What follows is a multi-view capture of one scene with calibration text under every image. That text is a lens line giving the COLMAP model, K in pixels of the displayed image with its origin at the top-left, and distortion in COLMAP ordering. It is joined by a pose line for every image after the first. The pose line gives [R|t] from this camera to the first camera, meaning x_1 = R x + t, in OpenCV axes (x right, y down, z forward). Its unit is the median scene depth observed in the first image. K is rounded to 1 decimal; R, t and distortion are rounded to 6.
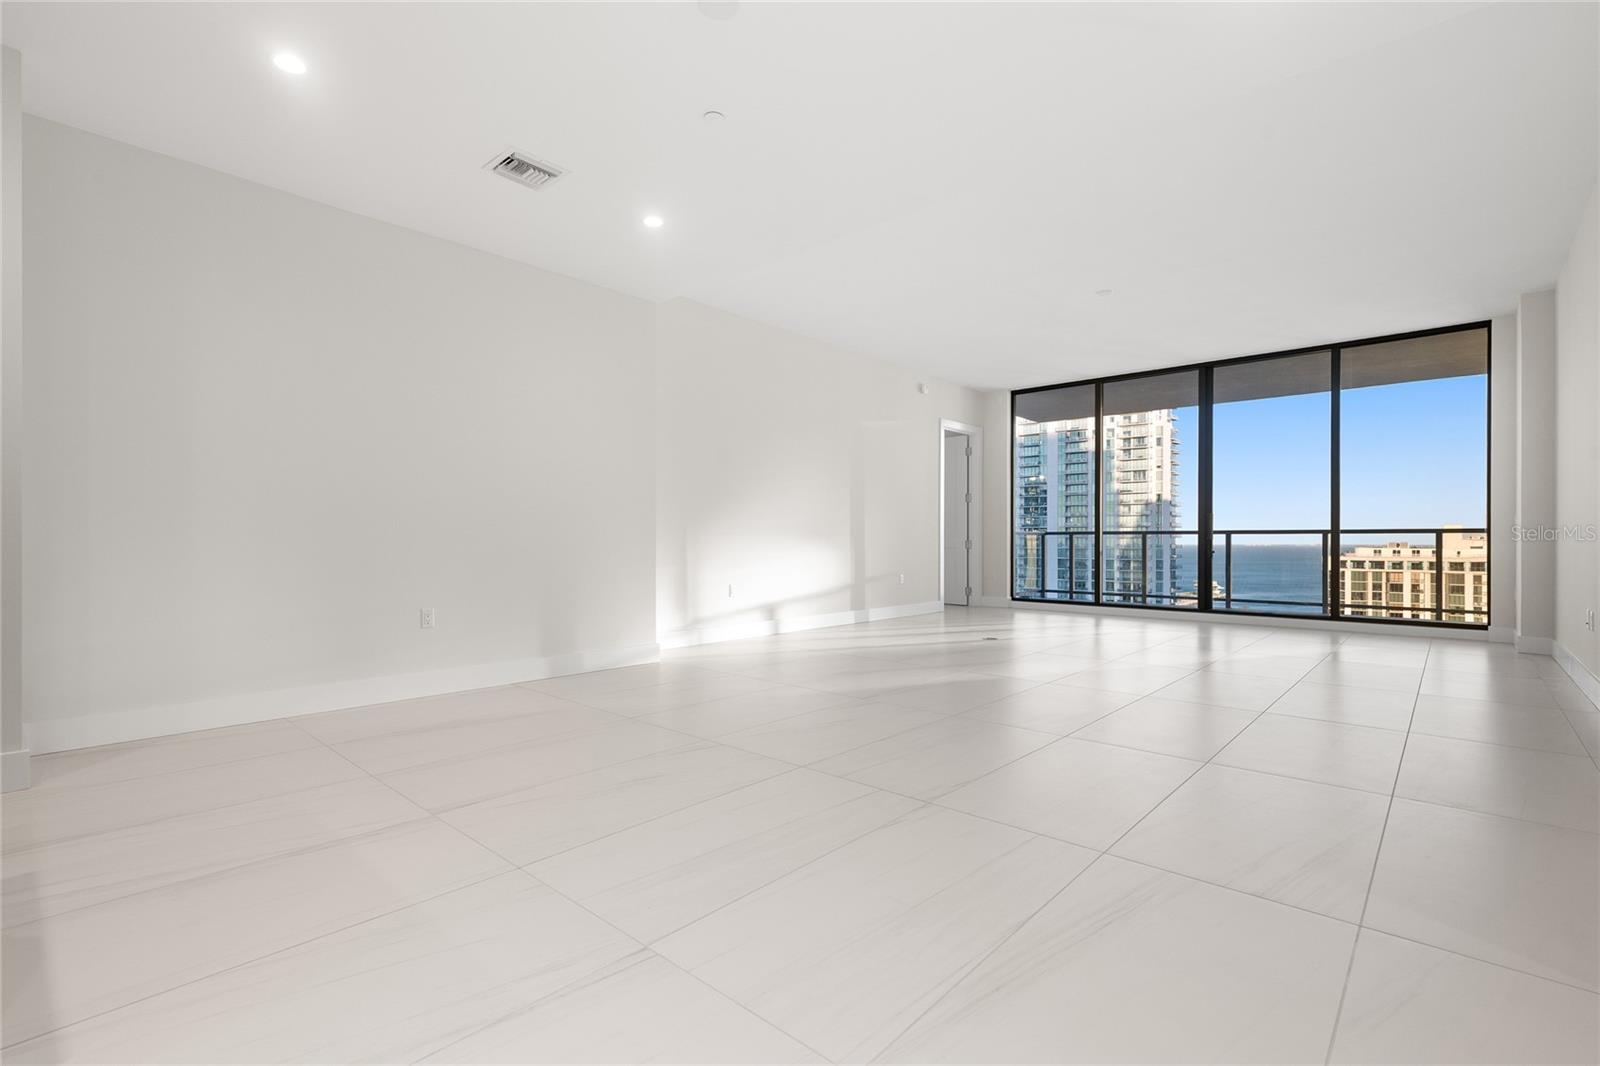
lens RADIAL K [[734.4, 0, 800.0], [0, 734.4, 533.0], [0, 0, 1]] dist [0.003821, 0.000714]
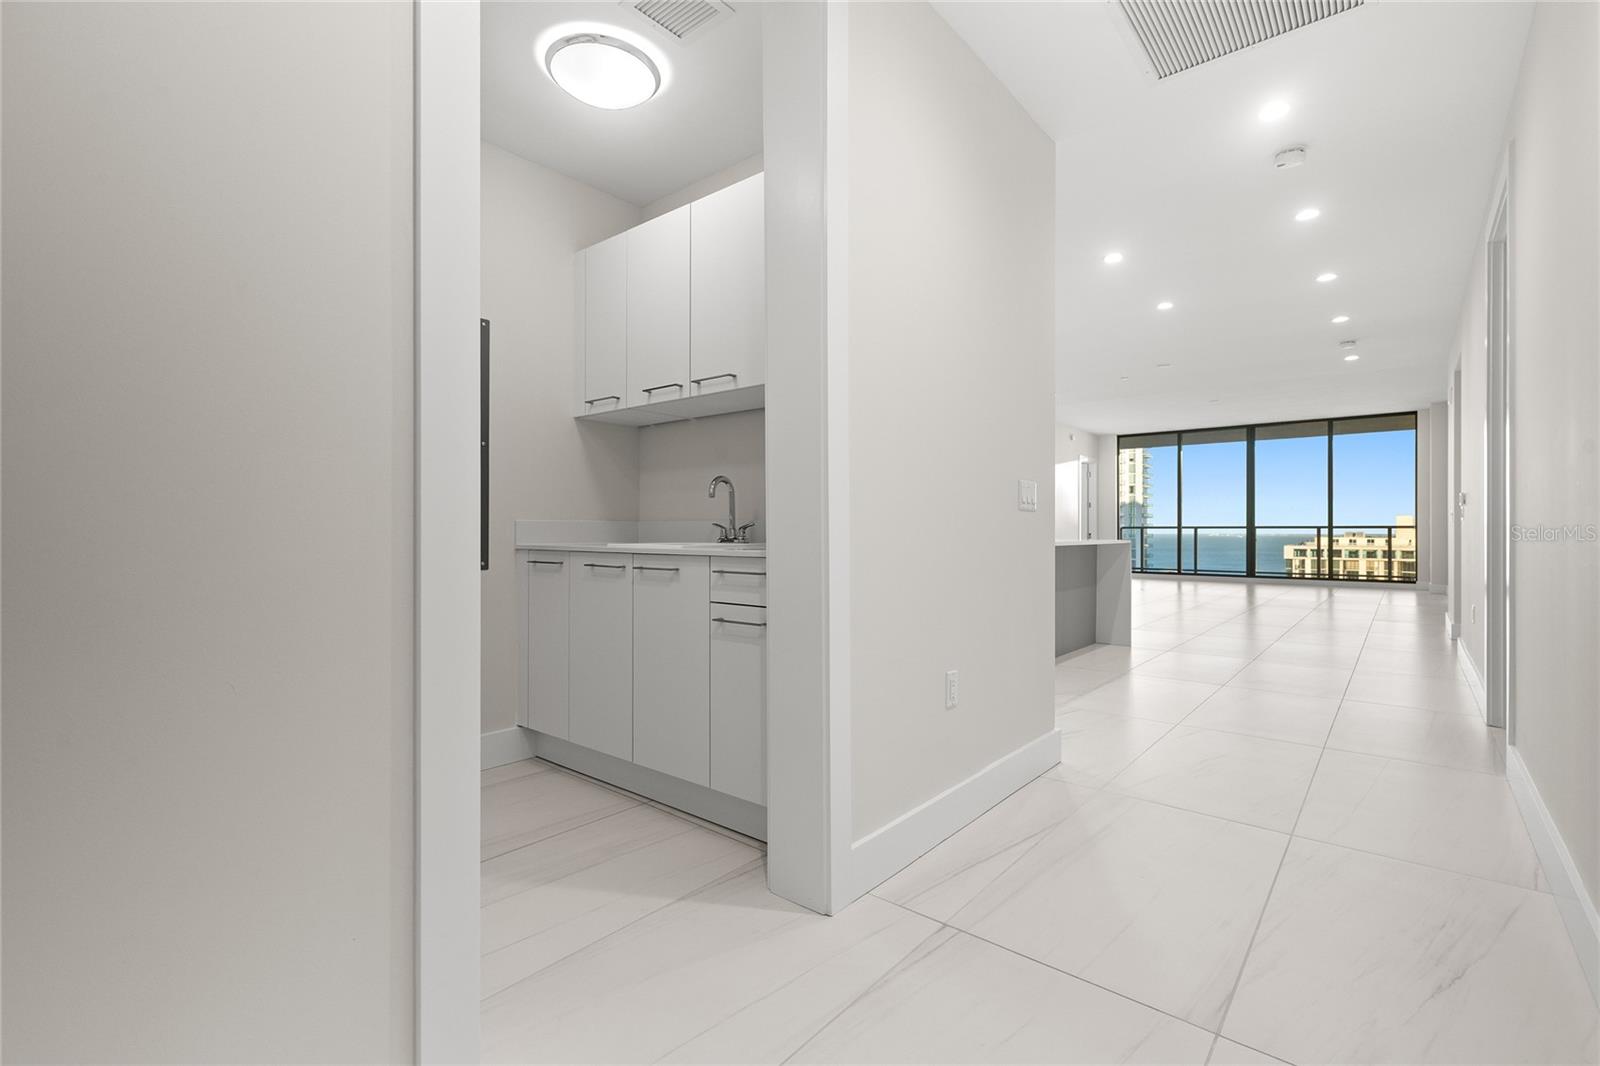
lens RADIAL K [[726.1, 0, 800.3], [0, 726.1, 531.6], [0, 0, 1]] dist [0.002412, 0.000131]
pose [[0.999492, -0.004721, 0.031505, -0.420723], [0.004456, 0.999954, 0.008490, -0.008285], [-0.031543, -0.008346, 0.999468, -0.490045]]
